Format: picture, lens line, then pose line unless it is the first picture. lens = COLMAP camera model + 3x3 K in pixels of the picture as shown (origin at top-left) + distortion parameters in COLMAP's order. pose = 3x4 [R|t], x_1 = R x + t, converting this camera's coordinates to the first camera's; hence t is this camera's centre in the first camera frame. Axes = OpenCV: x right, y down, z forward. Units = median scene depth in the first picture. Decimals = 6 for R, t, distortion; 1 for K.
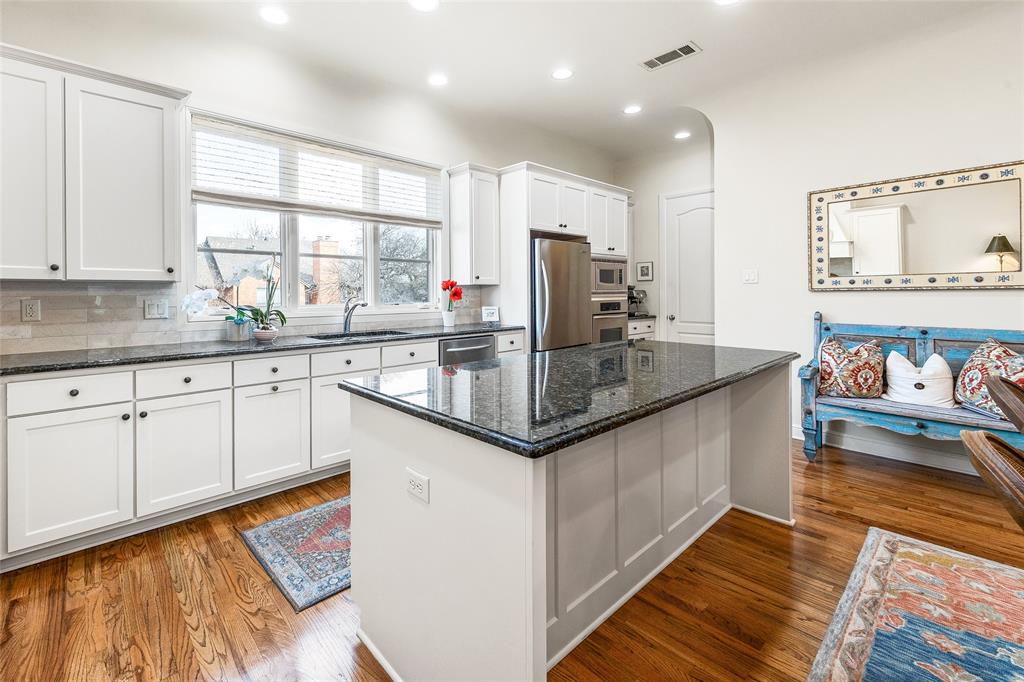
lens RADIAL K [[442.5, 0, 457.4], [0, 442.5, 294.2], [0, 0, 1]] dist [0.001024, -0.000390]
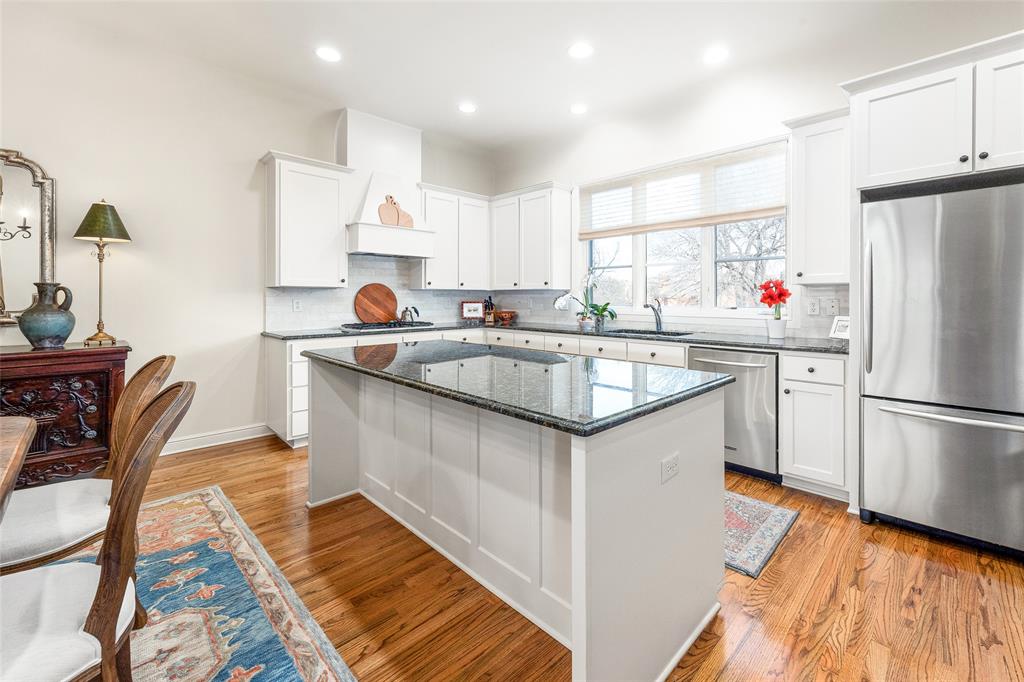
lens RADIAL K [[420.3, 0, 548.1], [0, 420.3, 299.0], [0, 0, 1]] dist [0.000591, 0.000131]
pose [[0.111380, 0.007886, -0.993747, 0.941039], [-0.005834, 0.999956, 0.007281, -0.001101], [0.993761, 0.004986, 0.111421, 0.713122]]
